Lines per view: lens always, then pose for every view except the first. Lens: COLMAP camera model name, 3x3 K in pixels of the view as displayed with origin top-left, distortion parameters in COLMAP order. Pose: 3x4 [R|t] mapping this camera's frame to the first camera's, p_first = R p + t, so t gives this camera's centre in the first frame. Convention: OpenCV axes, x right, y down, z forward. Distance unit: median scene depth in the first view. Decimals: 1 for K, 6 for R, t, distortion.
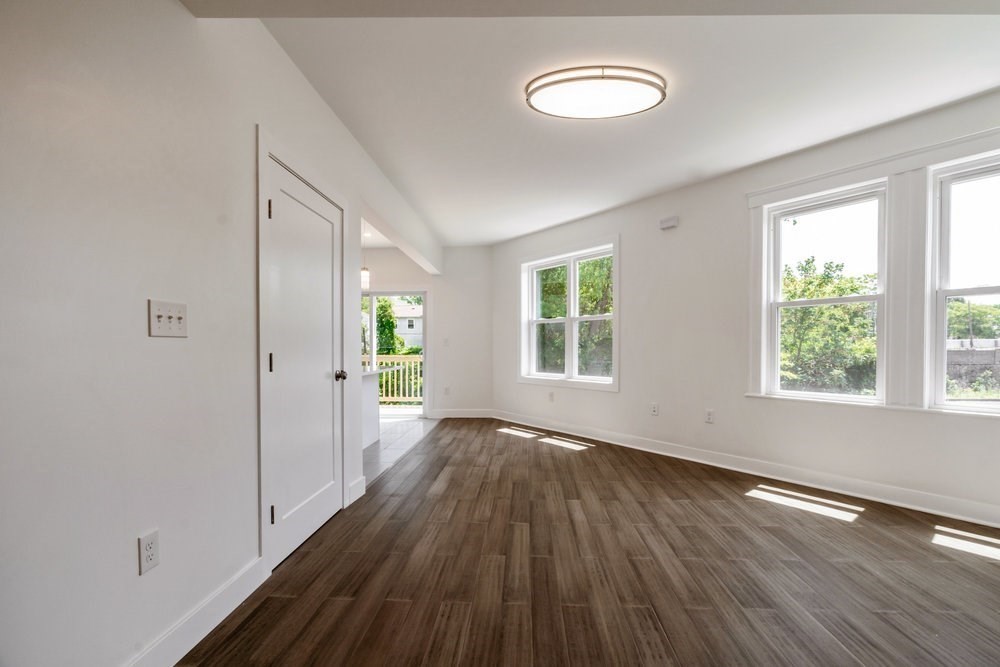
lens RADIAL K [[462.6, 0, 503.7], [0, 462.6, 355.8], [0, 0, 1]] dist [-0.000941, 0.000001]
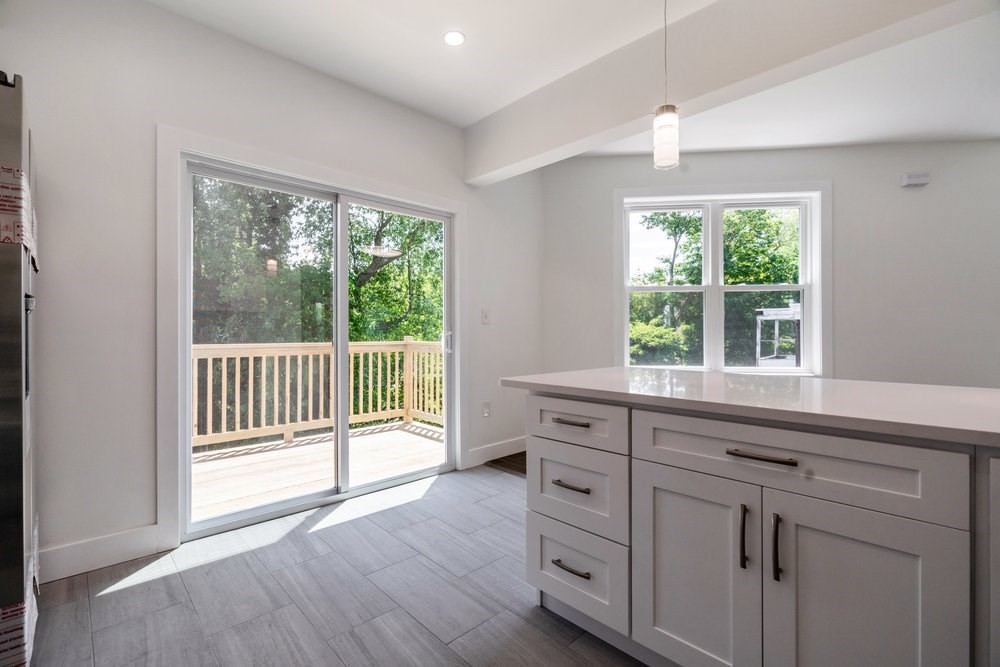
lens RADIAL K [[456.2, 0, 499.2], [0, 456.2, 306.0], [0, 0, 1]] dist [-0.001940, 0.000000]
pose [[0.712685, 0.048714, 0.699791, -0.658388], [0.004942, 0.997212, -0.074452, -0.002038], [-0.701467, 0.056519, 0.710457, 0.846277]]
